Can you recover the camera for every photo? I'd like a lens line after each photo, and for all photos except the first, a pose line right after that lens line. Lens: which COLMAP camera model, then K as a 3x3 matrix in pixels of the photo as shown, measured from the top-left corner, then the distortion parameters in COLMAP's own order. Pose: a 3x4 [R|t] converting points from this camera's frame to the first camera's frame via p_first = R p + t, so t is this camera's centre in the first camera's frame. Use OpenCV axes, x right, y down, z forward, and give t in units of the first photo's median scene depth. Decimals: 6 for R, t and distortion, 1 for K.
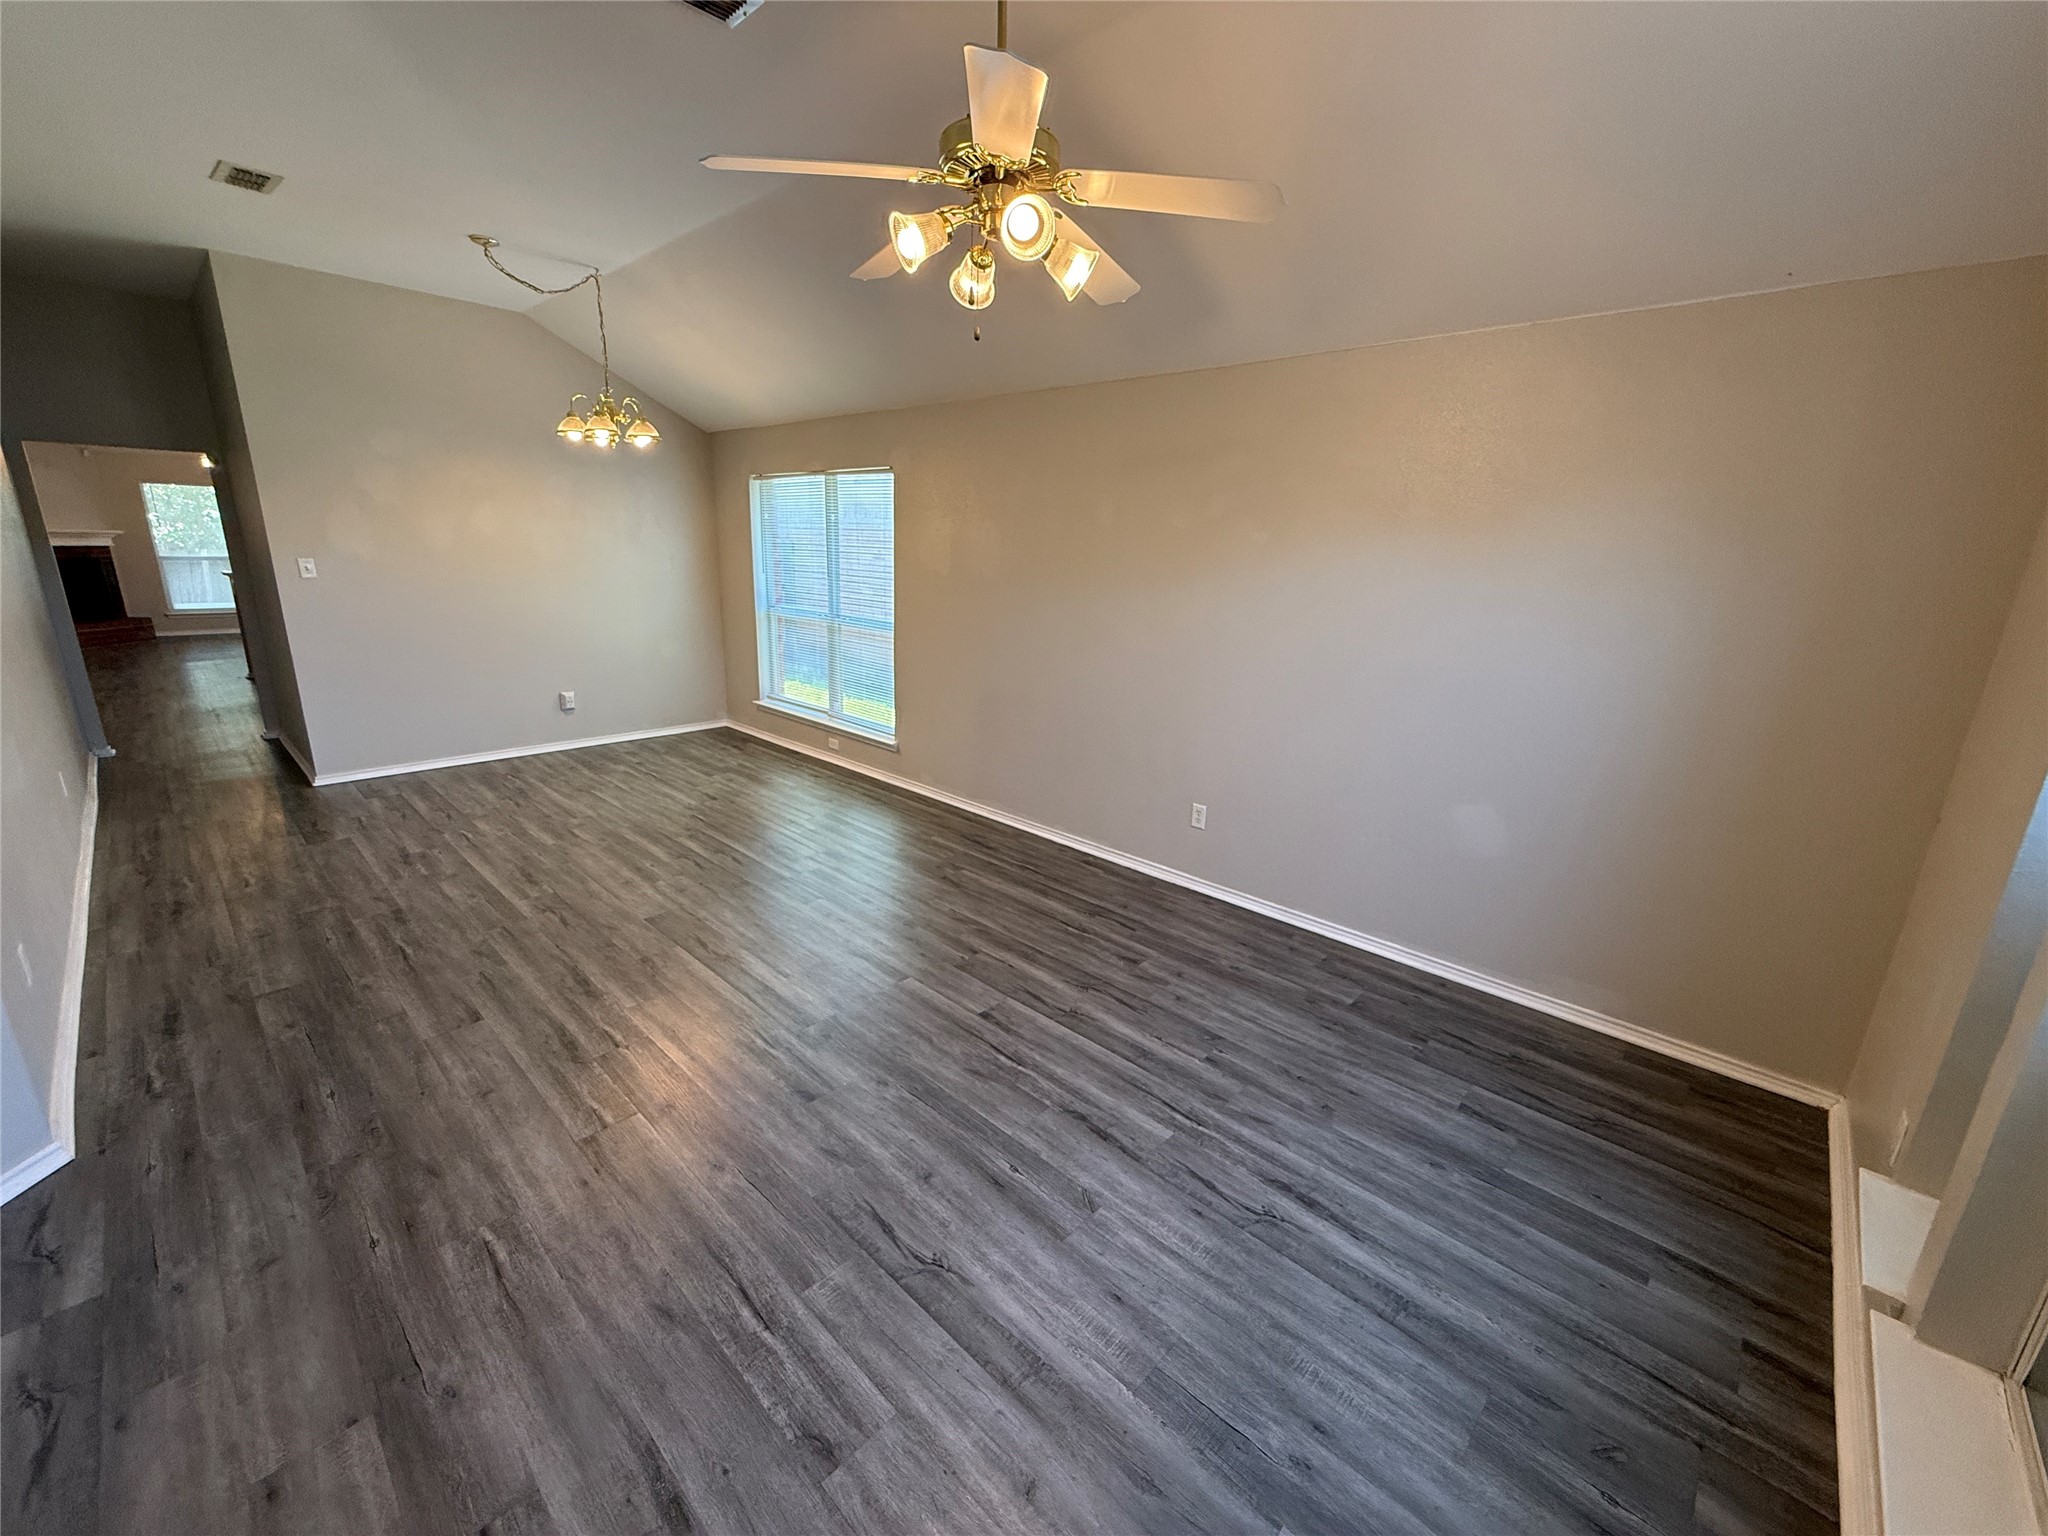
lens RADIAL K [[818.2, 0, 1022.6], [0, 818.2, 764.9], [0, 0, 1]] dist [-0.000020, 0.000149]
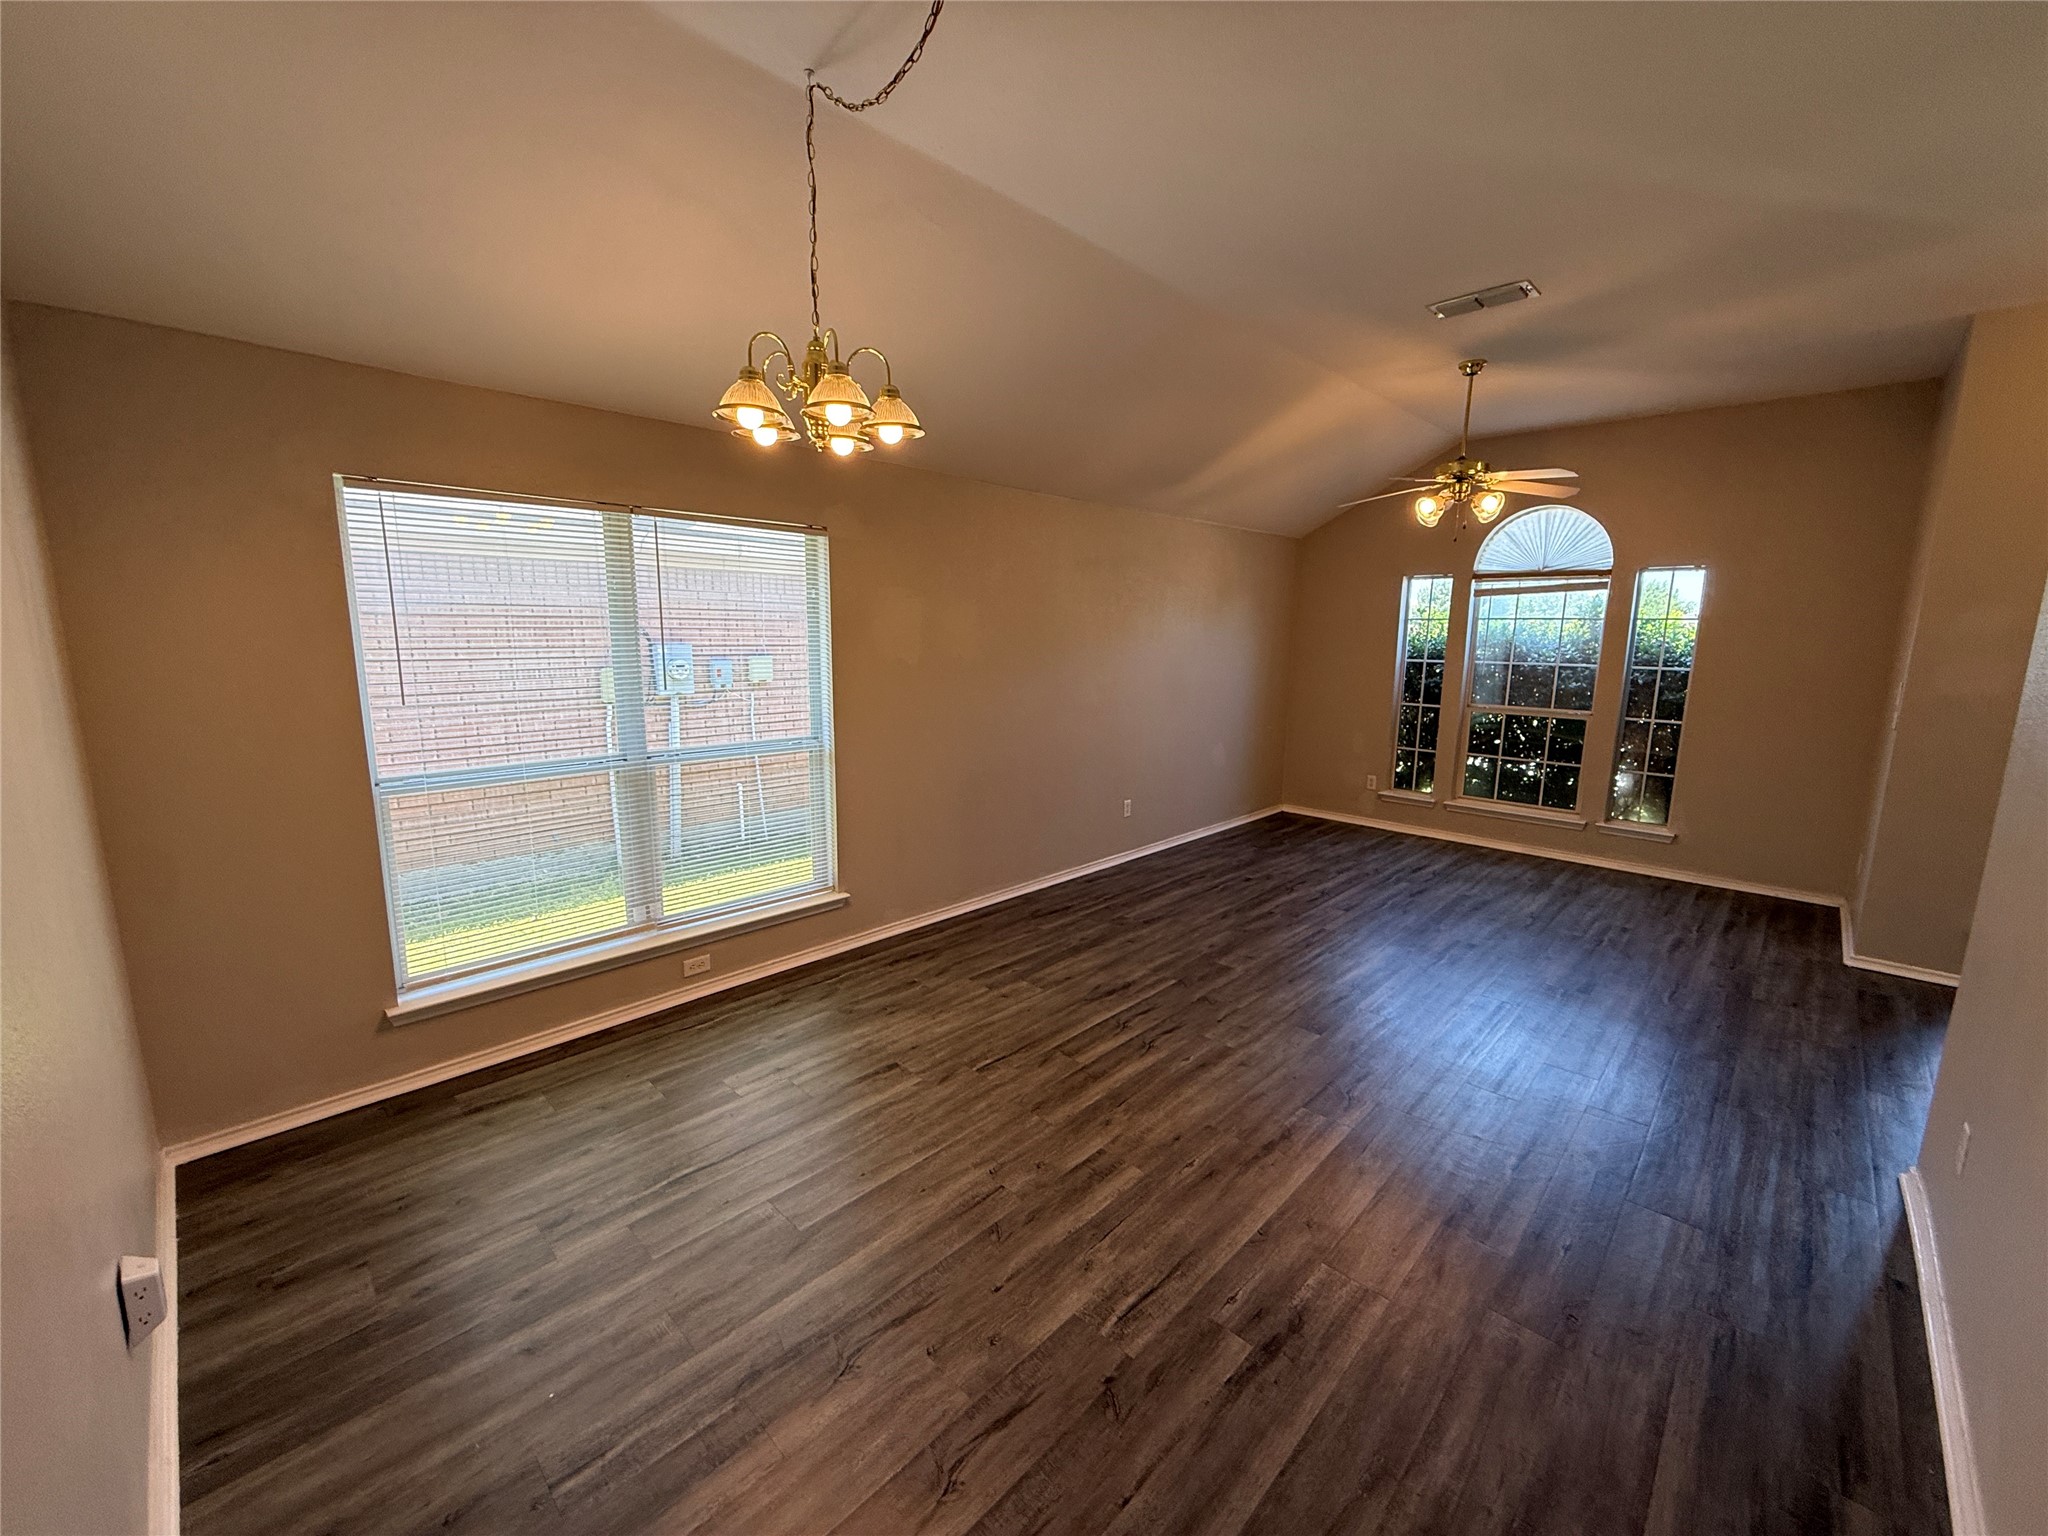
lens RADIAL K [[818.2, 0, 1022.6], [0, 818.2, 764.9], [0, 0, 1]] dist [-0.000020, 0.000149]
pose [[0.015534, -0.197827, 0.980114, -1.108427], [0.251465, 0.949499, 0.187662, -0.306089], [-0.967742, 0.243549, 0.064496, 1.000305]]
